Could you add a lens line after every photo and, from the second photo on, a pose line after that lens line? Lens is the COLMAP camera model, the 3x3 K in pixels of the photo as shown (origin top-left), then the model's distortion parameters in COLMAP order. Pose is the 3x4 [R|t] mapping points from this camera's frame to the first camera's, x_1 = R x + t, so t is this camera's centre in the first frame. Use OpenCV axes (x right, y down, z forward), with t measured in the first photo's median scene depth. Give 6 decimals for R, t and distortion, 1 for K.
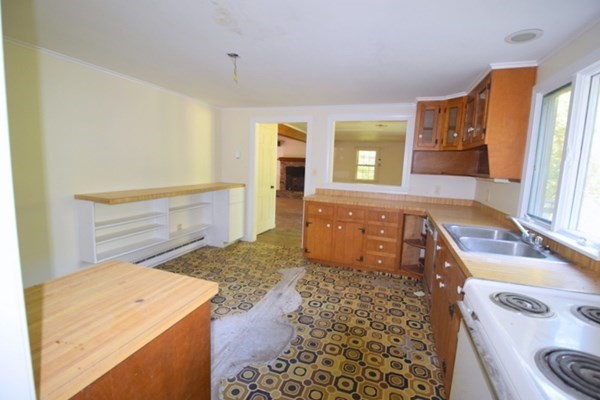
lens RADIAL K [[264.0, 0, 300.0], [0, 264.0, 200.0], [0, 0, 1]] dist [-0.000541, -0.017782]
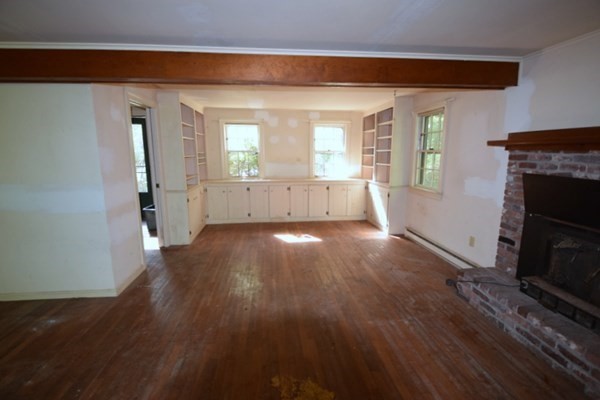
lens RADIAL K [[275.1, 0, 300.0], [0, 275.1, 200.0], [0, 0, 1]] dist [0.002043, -0.020651]
pose [[0.431711, 0.114942, -0.894659, 0.073907], [-0.097383, 0.991990, 0.080455, -0.118994], [0.896740, 0.052391, 0.439446, 0.829226]]
